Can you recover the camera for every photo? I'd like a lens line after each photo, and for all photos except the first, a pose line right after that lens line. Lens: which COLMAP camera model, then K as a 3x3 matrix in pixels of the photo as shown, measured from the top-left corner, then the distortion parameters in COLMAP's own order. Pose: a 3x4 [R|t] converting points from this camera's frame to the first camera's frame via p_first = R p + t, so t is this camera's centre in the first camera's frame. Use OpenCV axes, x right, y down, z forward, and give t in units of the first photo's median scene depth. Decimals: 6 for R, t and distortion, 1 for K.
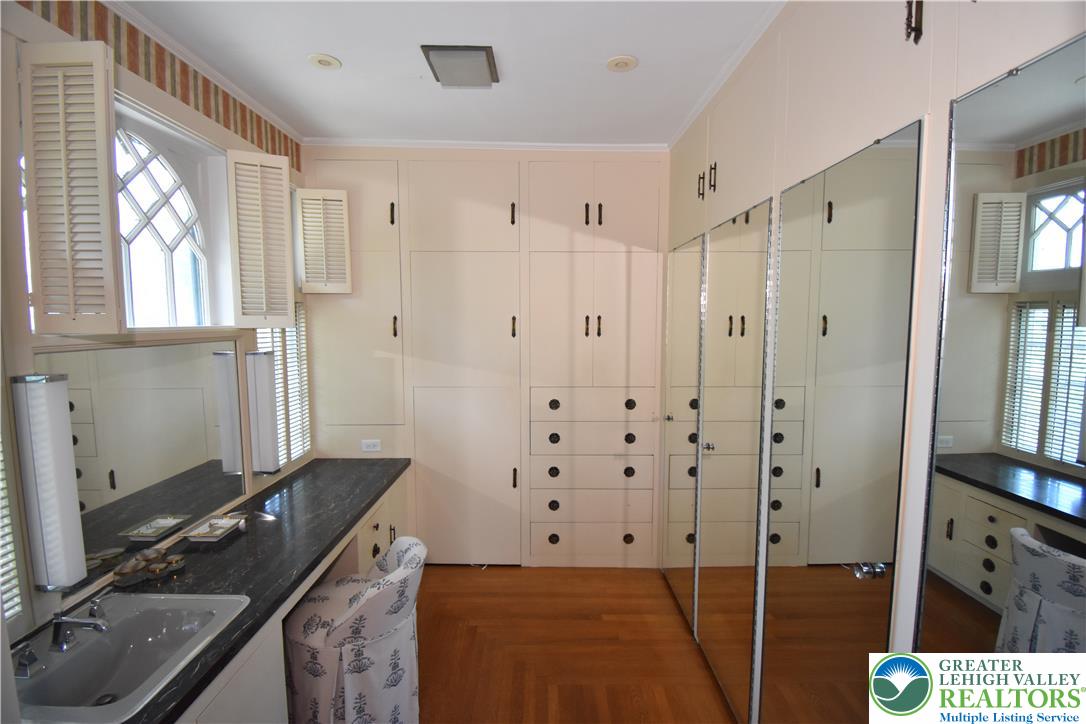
lens RADIAL K [[482.7, 0, 543.0], [0, 482.7, 362.0], [0, 0, 1]] dist [0.021689, -0.026430]
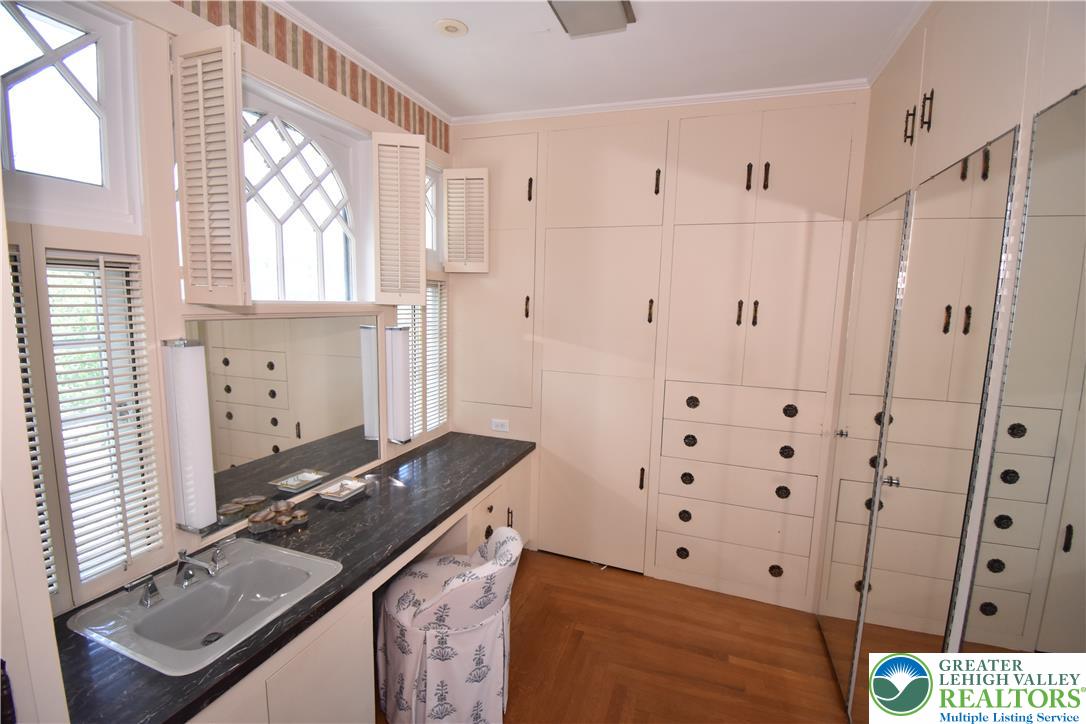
lens RADIAL K [[482.7, 0, 543.0], [0, 482.7, 362.0], [0, 0, 1]] dist [0.021689, -0.026430]
pose [[0.940394, 0.066603, -0.333502, 0.078082], [-0.054725, 0.997492, 0.044897, -0.011533], [0.335655, -0.023970, 0.941680, 0.128731]]
